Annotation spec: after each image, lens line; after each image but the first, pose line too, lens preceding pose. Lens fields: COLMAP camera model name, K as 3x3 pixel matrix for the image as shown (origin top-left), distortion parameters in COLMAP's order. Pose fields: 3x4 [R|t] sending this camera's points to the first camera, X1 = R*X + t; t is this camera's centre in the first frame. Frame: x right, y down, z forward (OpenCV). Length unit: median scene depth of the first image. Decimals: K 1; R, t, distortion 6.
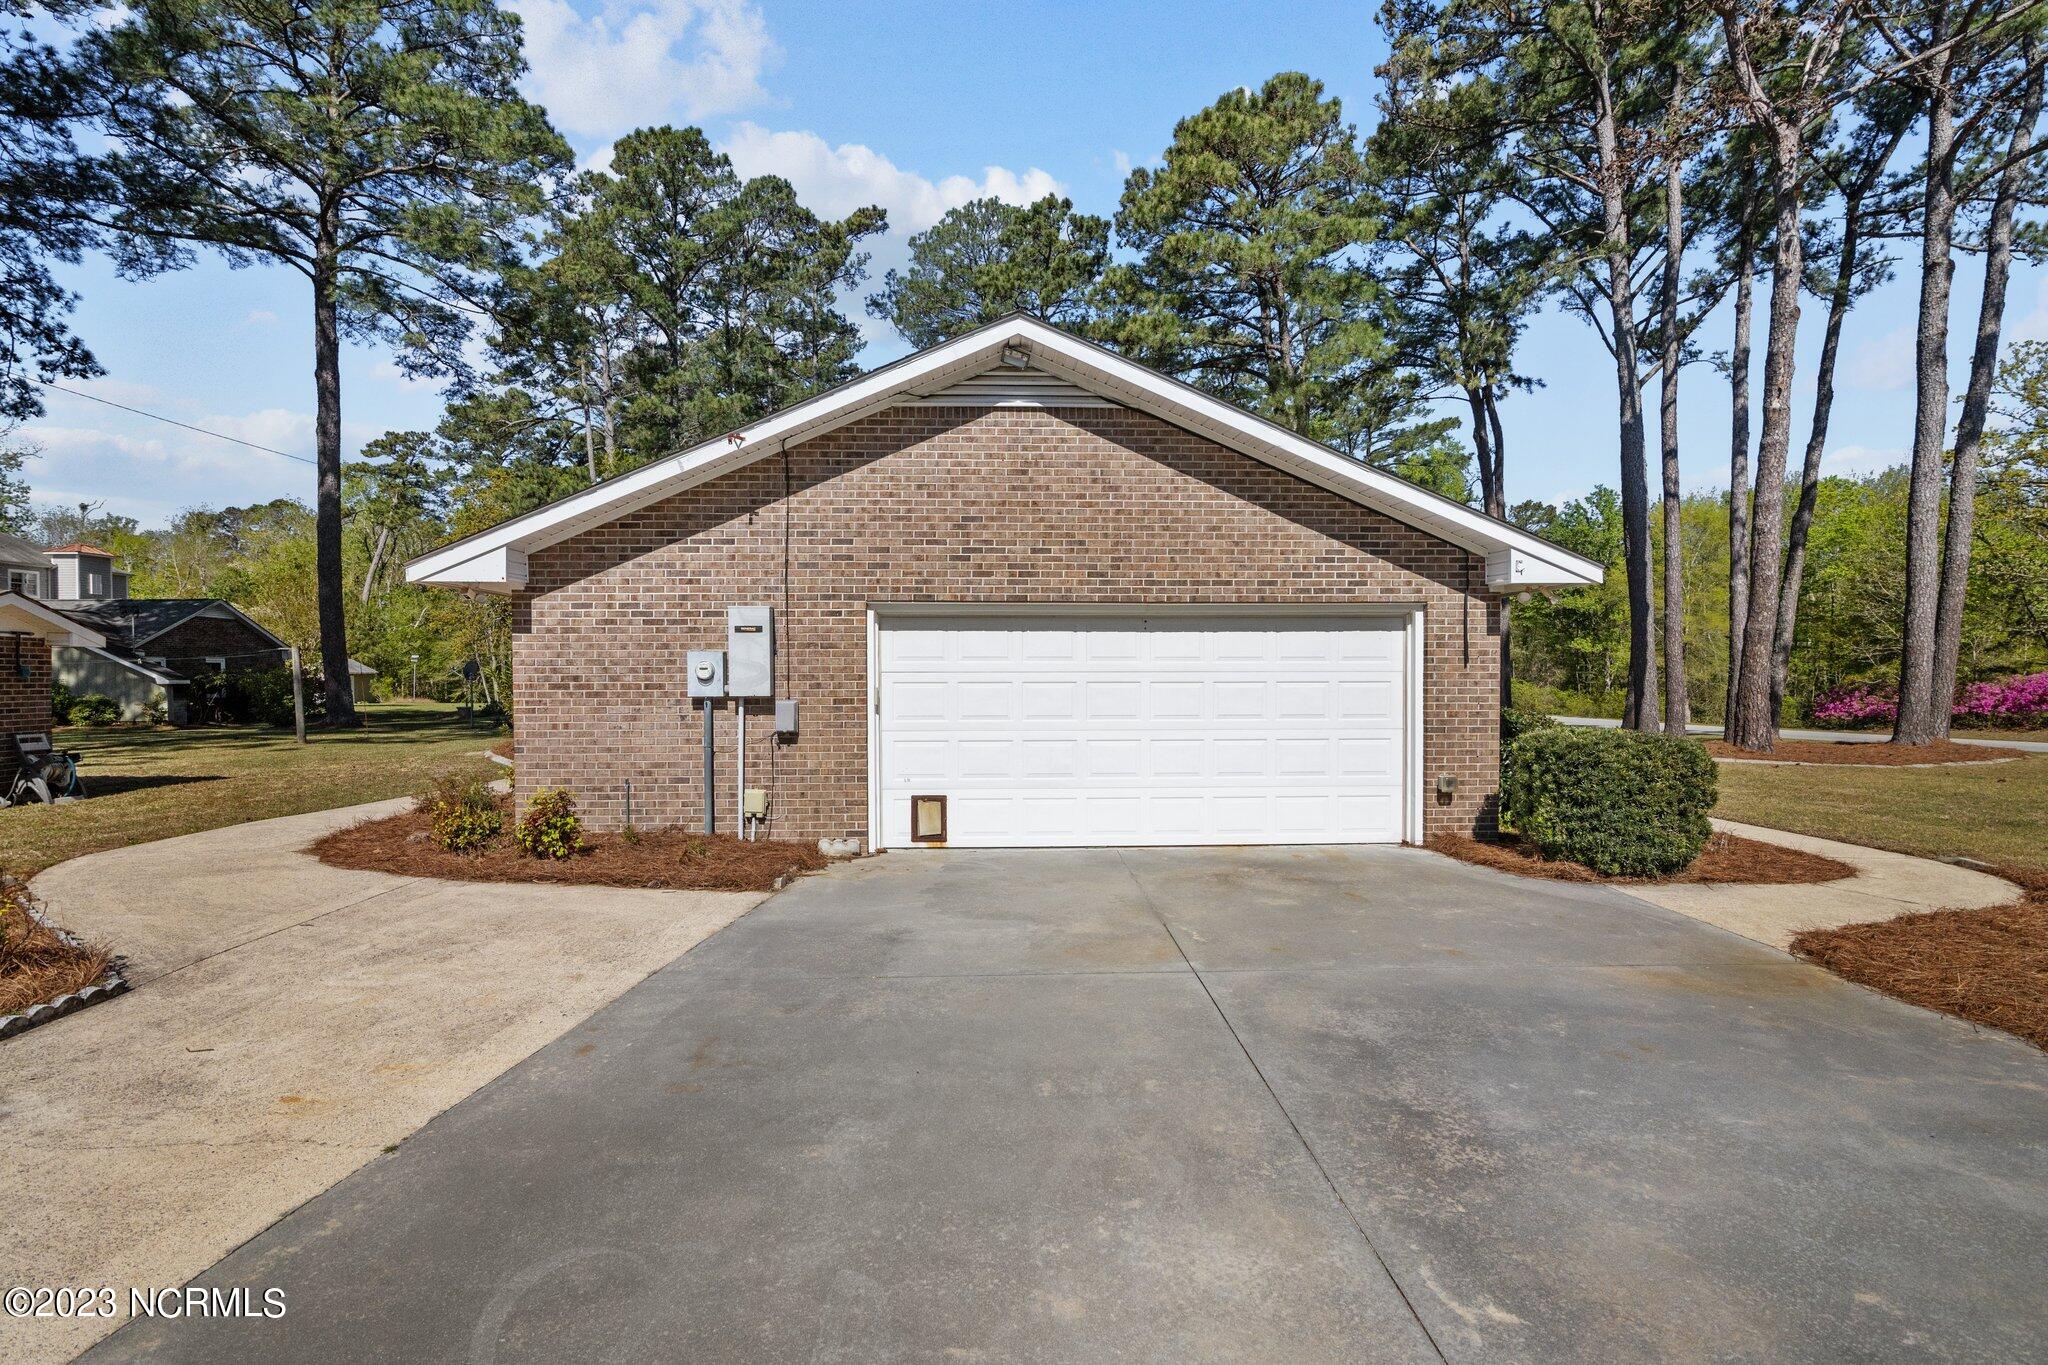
lens RADIAL K [[943.5, 0, 1013.0], [0, 943.5, 673.5], [0, 0, 1]] dist [-0.013390, -0.000213]
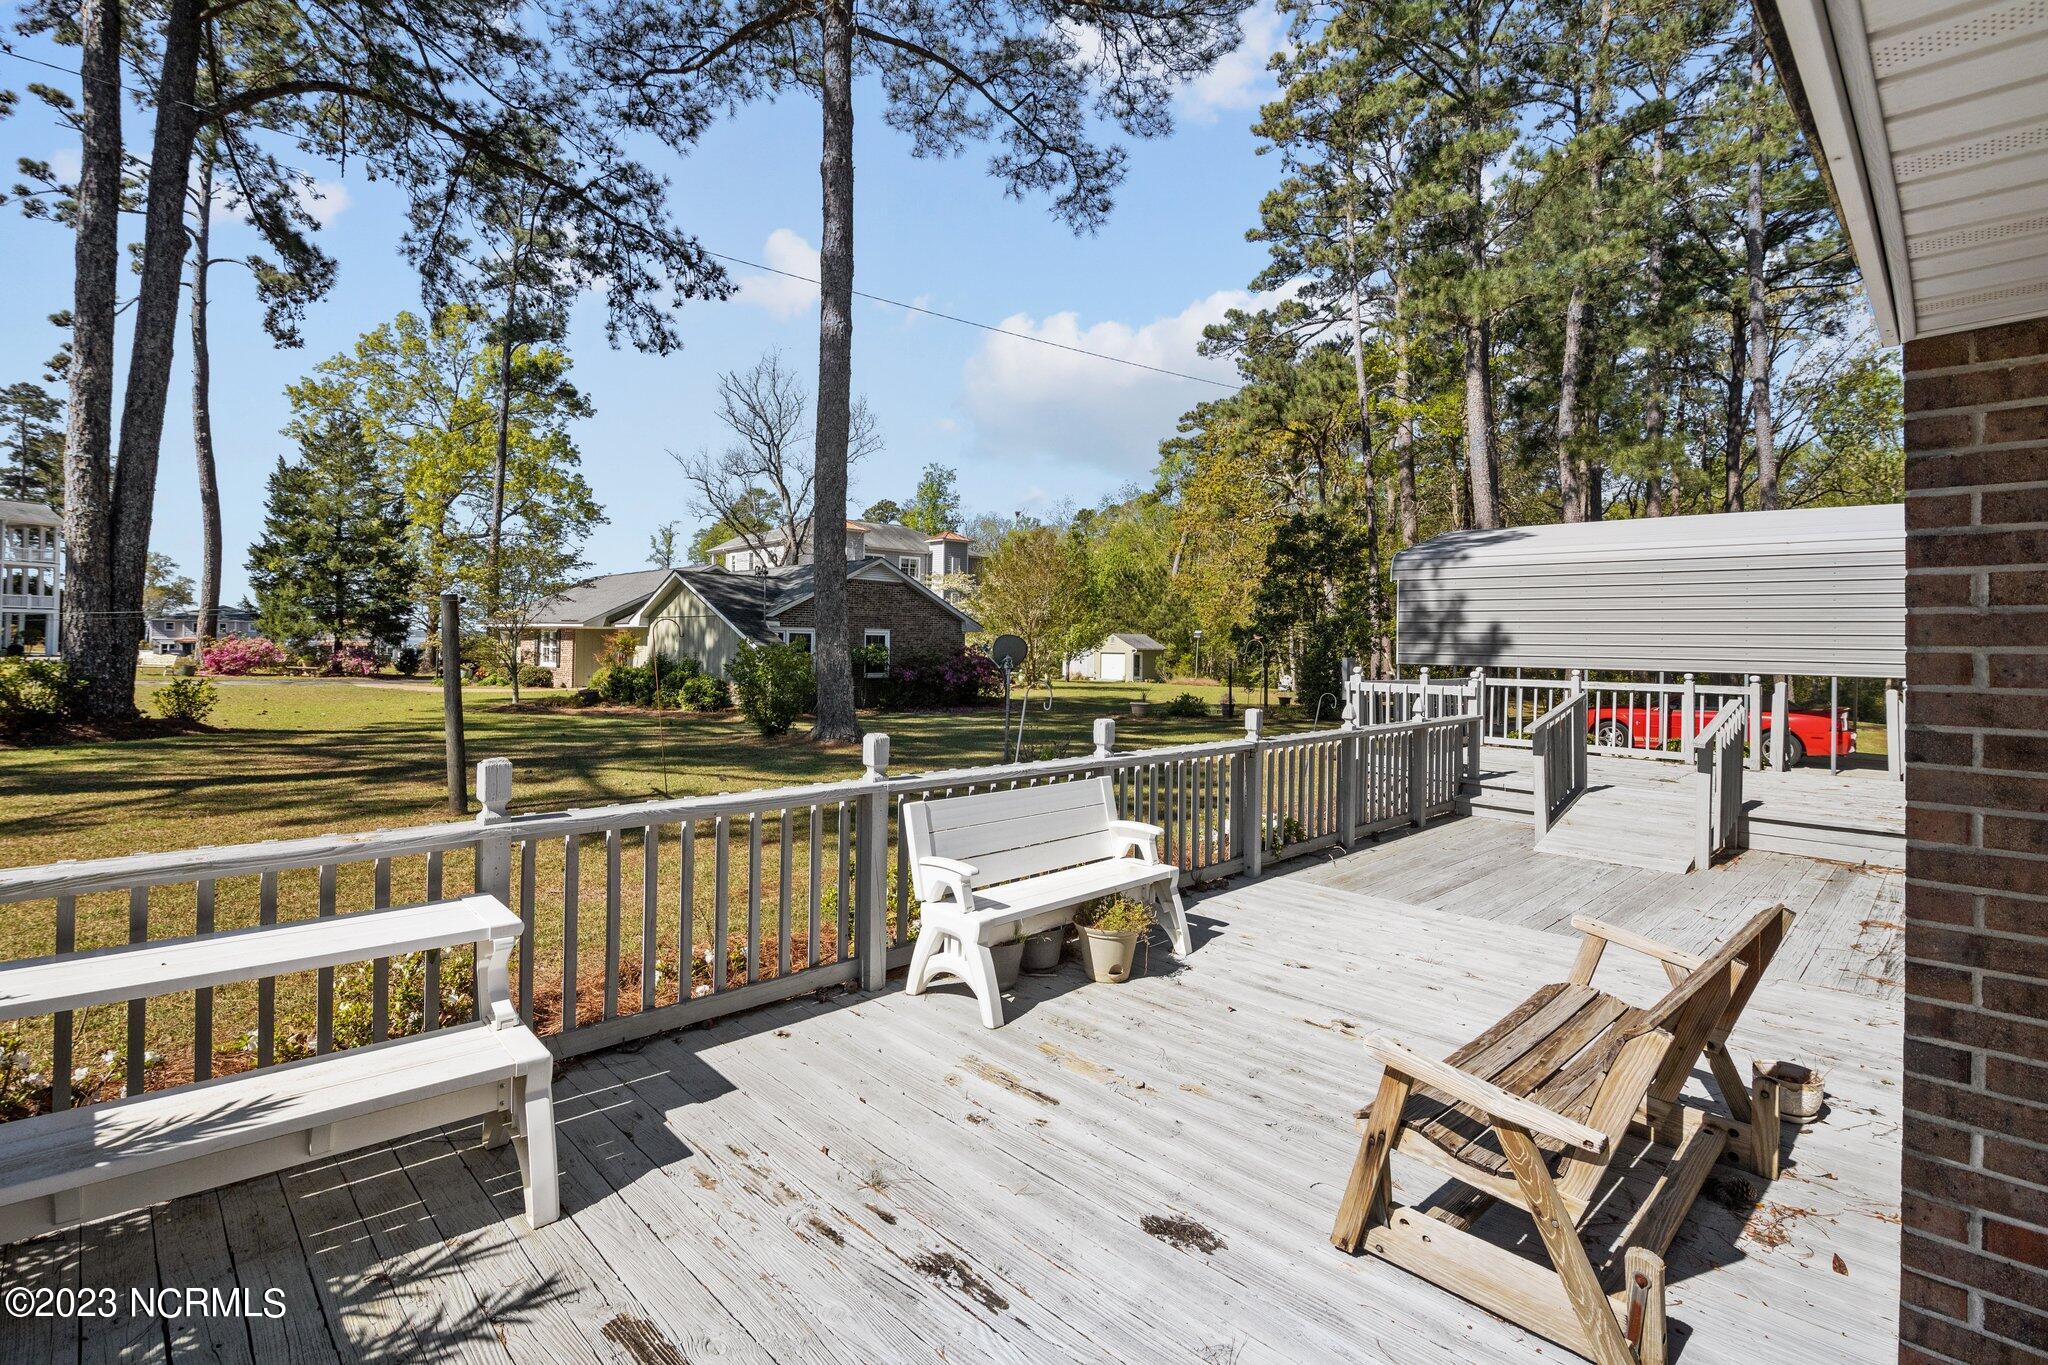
lens RADIAL K [[943.5, 0, 1013.0], [0, 943.5, 673.5], [0, 0, 1]] dist [-0.013390, -0.000213]
pose [[0.668423, 0.035380, -0.742940, -0.096456], [-0.016739, 0.999331, 0.032530, -0.004835], [0.743593, -0.009308, 0.668568, 0.353306]]
